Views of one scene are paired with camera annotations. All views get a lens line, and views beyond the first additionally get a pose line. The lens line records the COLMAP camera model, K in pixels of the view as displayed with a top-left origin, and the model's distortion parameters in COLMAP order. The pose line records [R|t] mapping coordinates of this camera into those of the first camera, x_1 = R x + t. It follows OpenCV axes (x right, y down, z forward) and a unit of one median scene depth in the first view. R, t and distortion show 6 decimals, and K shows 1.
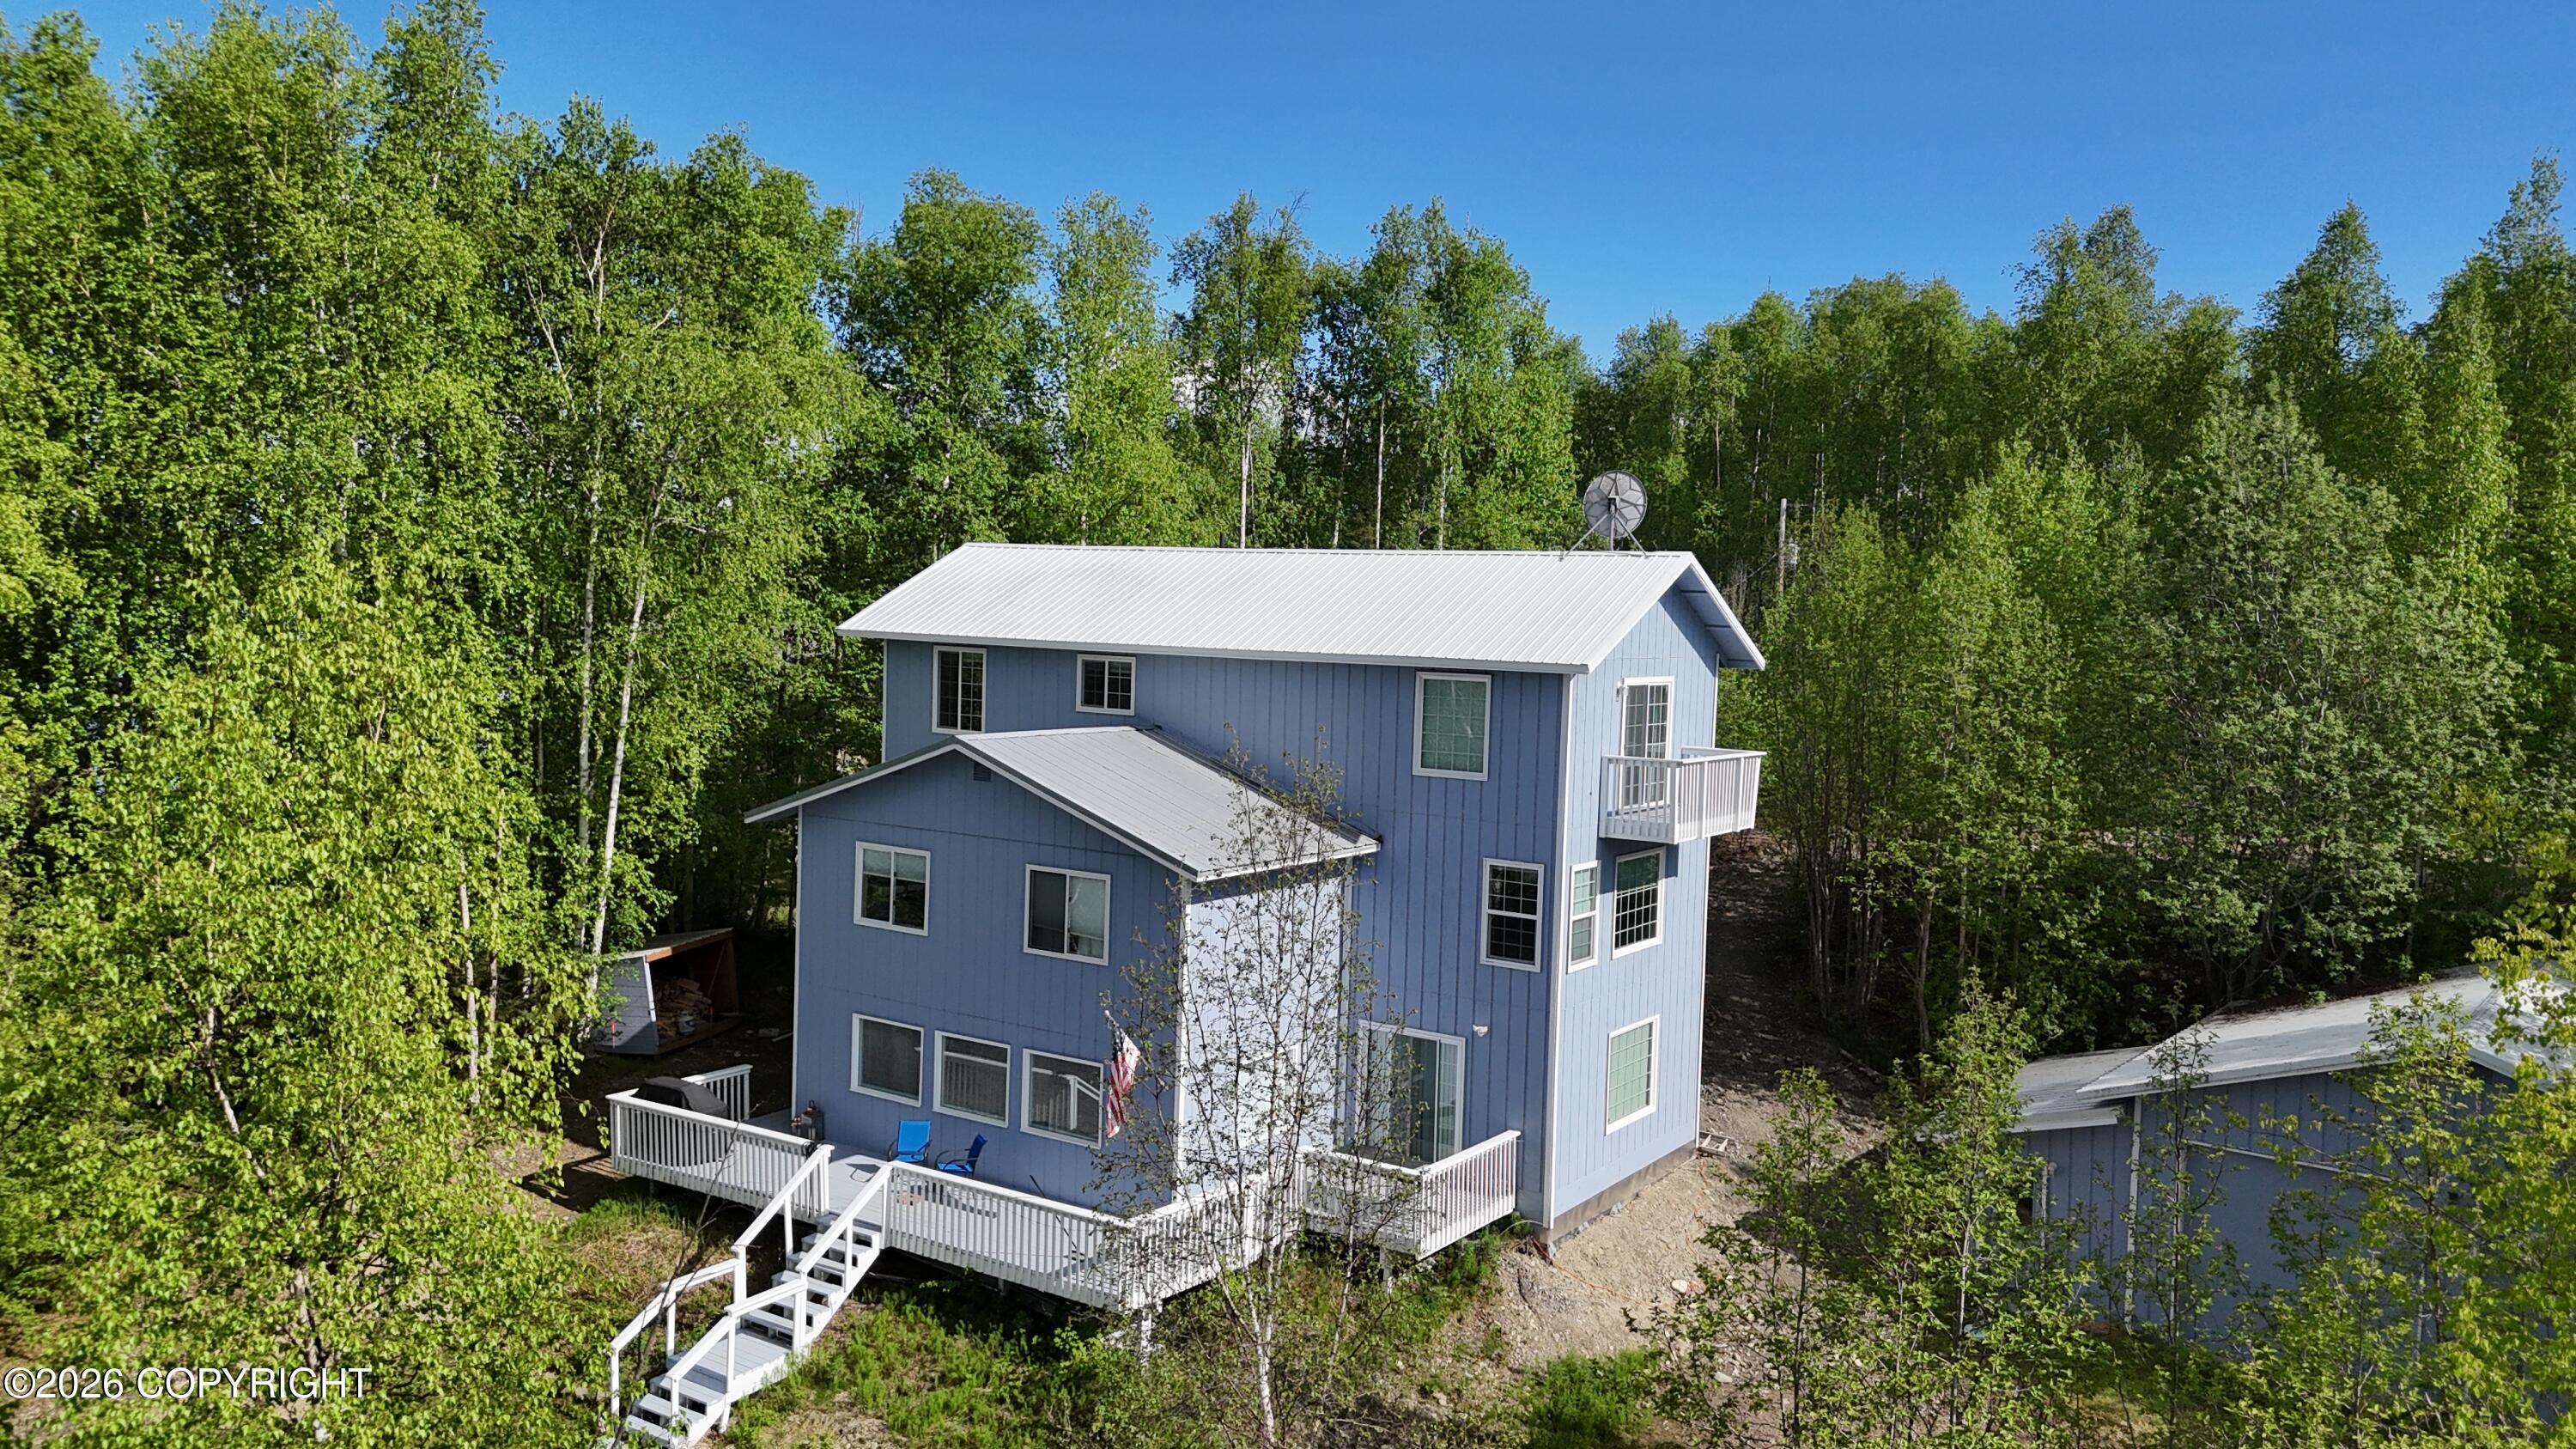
lens RADIAL K [[1892.0, 0, 1282.6], [0, 1892.0, 711.2], [0, 0, 1]] dist [0.071448, -0.069861]
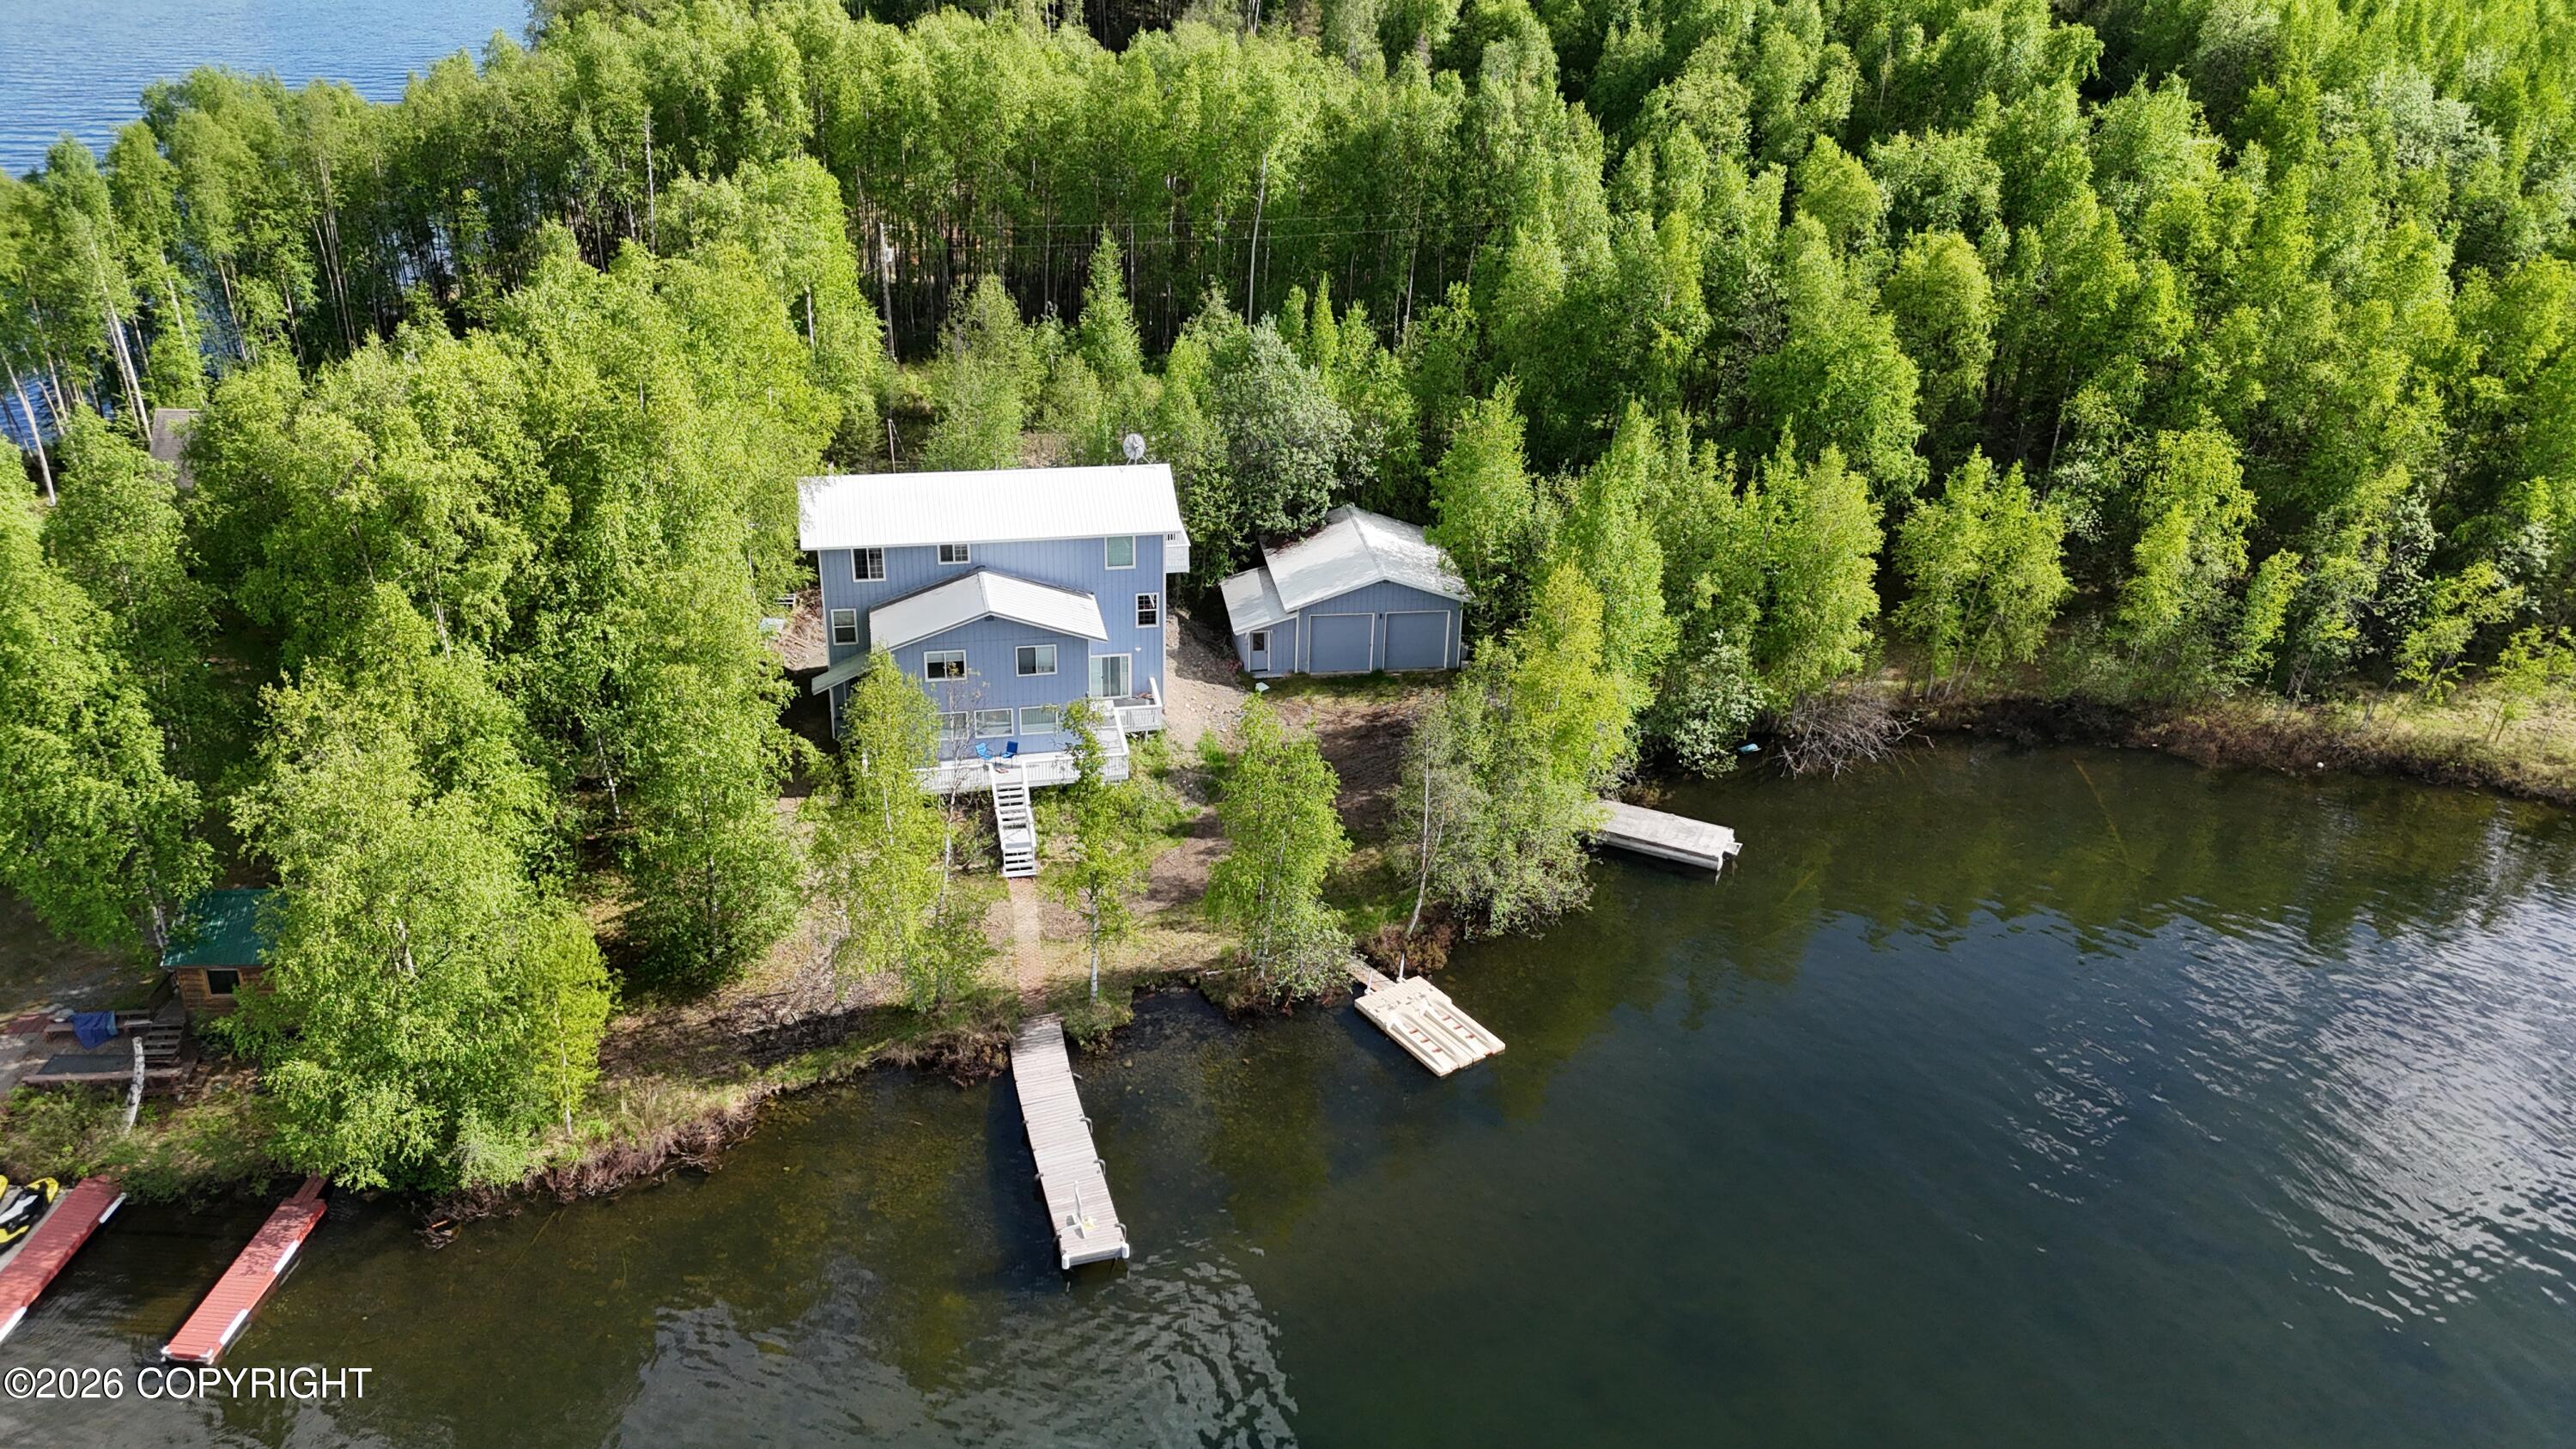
lens RADIAL K [[1892.0, 0, 1292.6], [0, 1892.0, 740.1], [0, 0, 1]] dist [0.071448, -0.069861]
pose [[0.683304, -0.341587, 0.645302, -1.565072], [0.030749, 0.896491, 0.441993, -0.928869], [-0.729486, -0.282173, 0.623079, -0.953815]]
